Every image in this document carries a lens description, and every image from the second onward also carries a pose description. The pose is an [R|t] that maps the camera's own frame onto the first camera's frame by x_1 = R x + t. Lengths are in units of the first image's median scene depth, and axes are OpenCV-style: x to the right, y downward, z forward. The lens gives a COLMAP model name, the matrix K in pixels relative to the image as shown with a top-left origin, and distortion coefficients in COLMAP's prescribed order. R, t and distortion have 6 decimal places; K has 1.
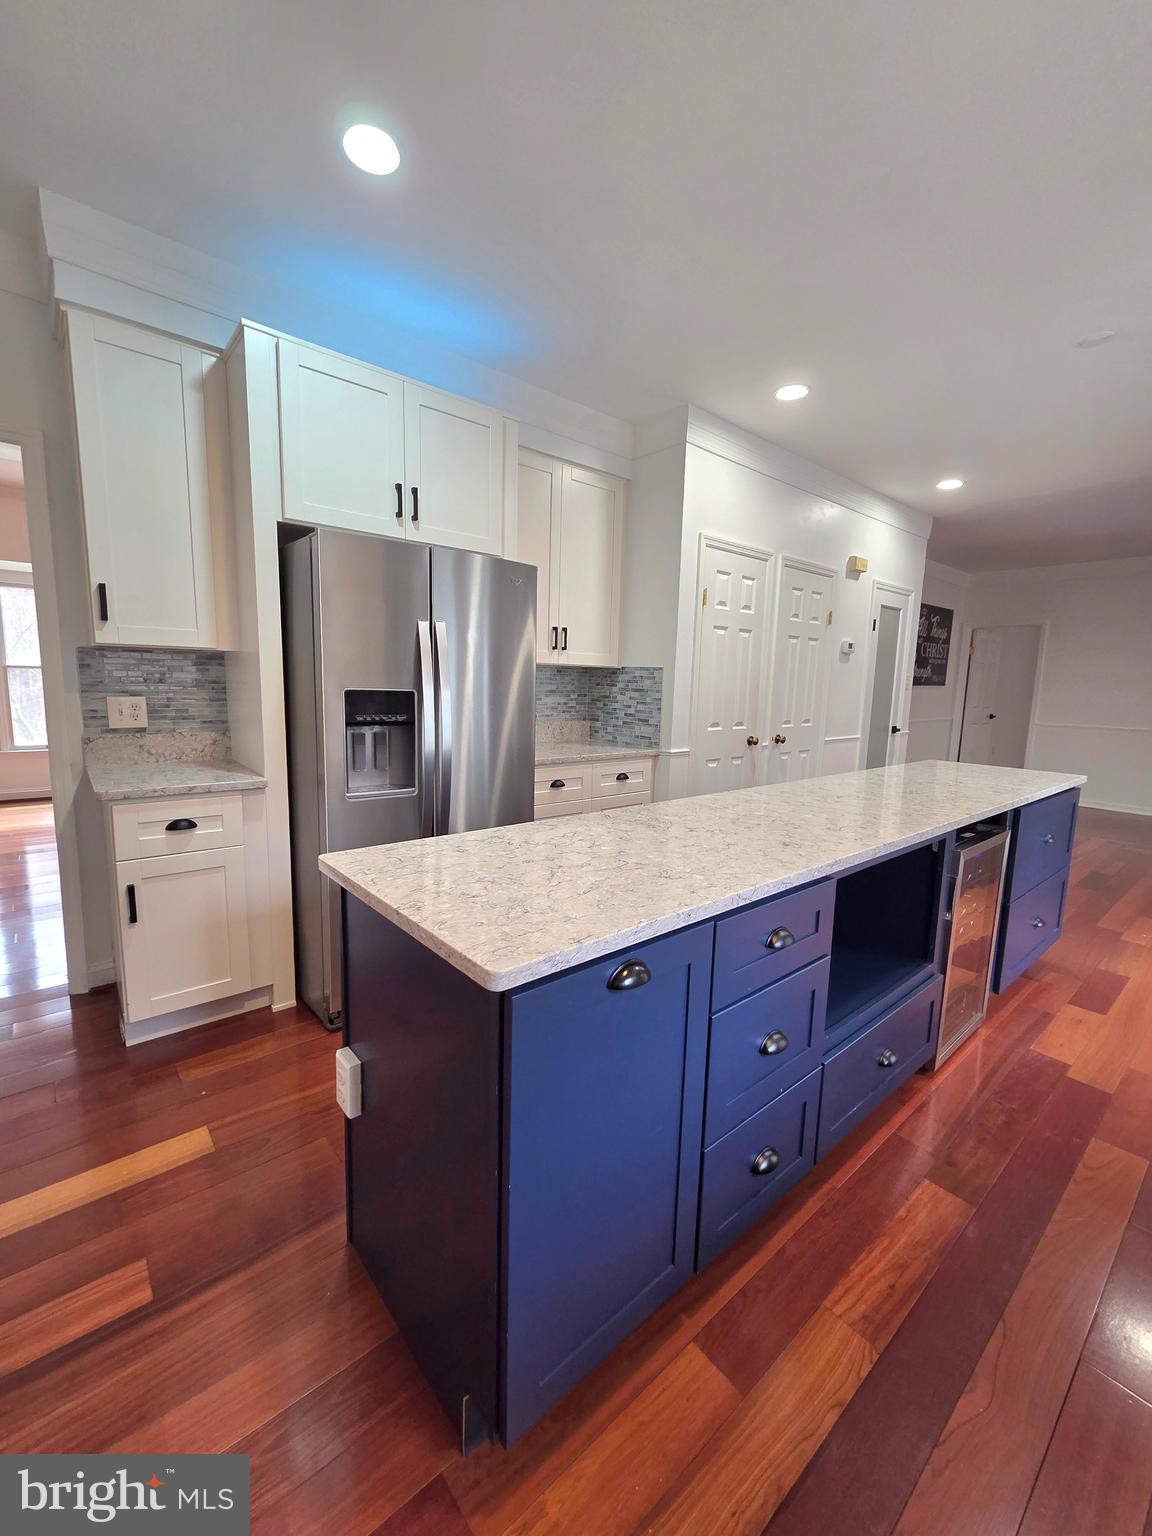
lens RADIAL K [[628.8, 0, 584.2], [0, 628.8, 771.5], [0, 0, 1]] dist [0.005092, -0.000842]
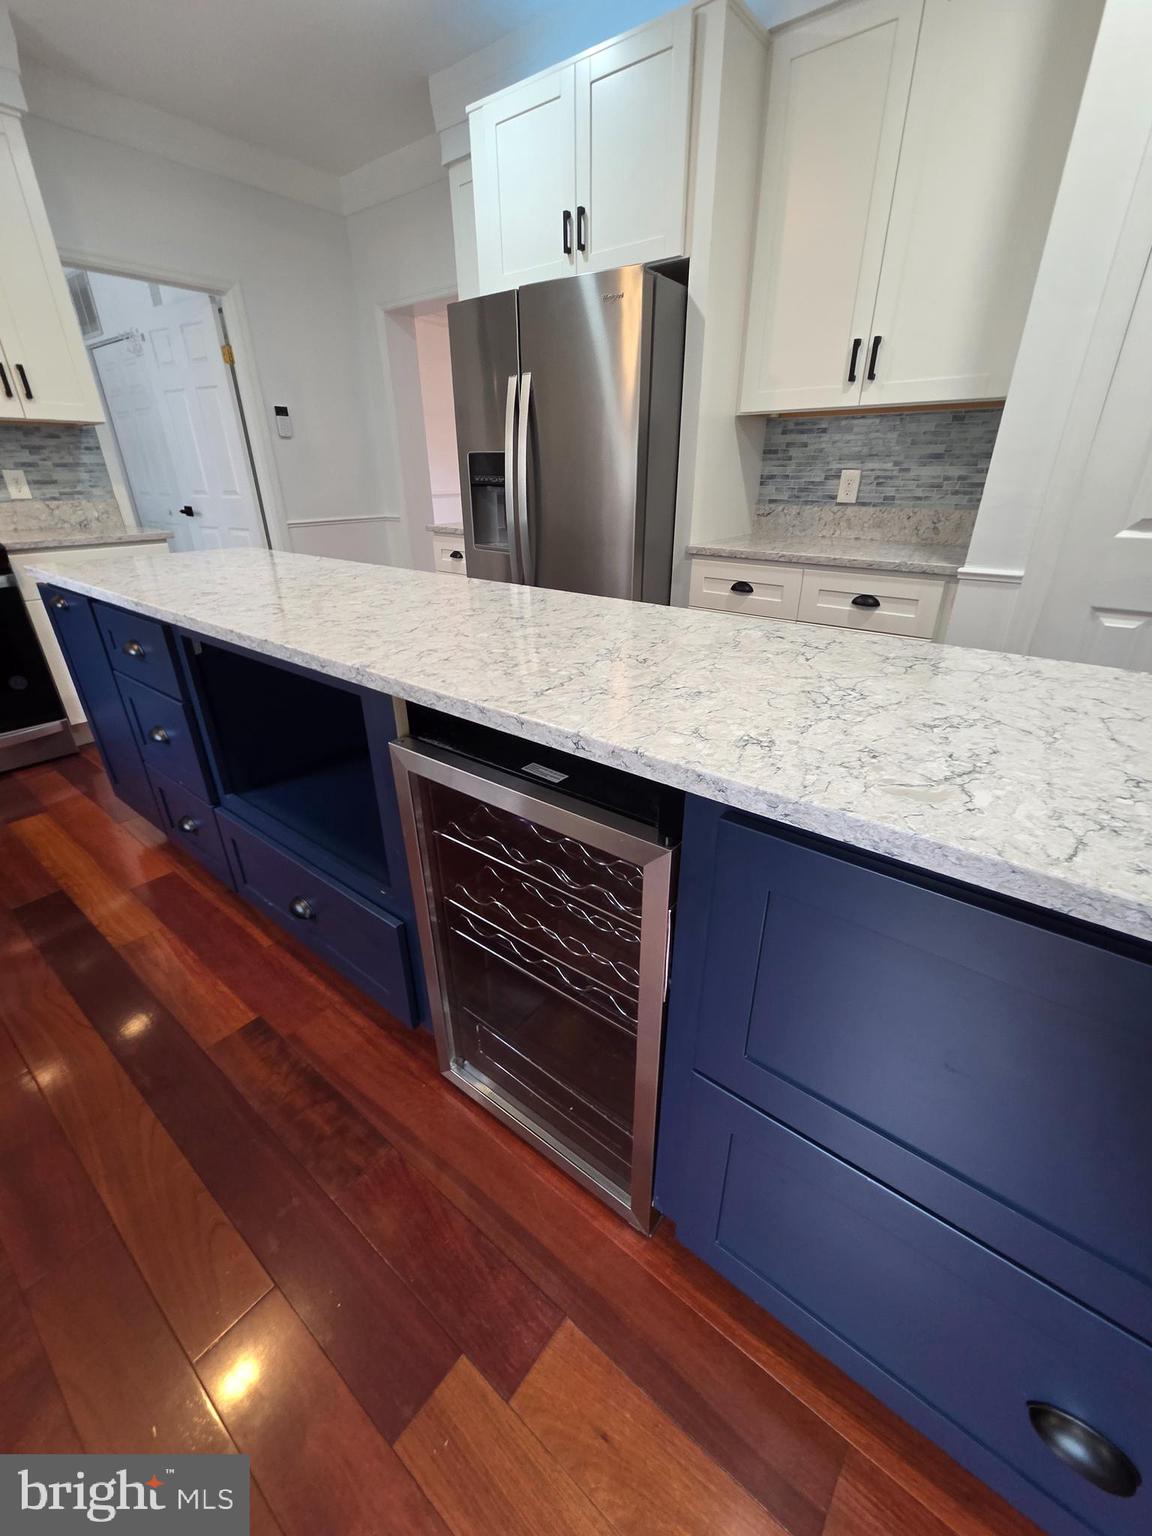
lens RADIAL K [[628.8, 0, 581.5], [0, 628.8, 769.5], [0, 0, 1]] dist [0.005092, -0.000842]
pose [[0.185185, 0.398464, -0.898295, 0.627773], [-0.137136, 0.915639, 0.377887, -0.035540], [0.973088, 0.053210, 0.224206, 0.599383]]
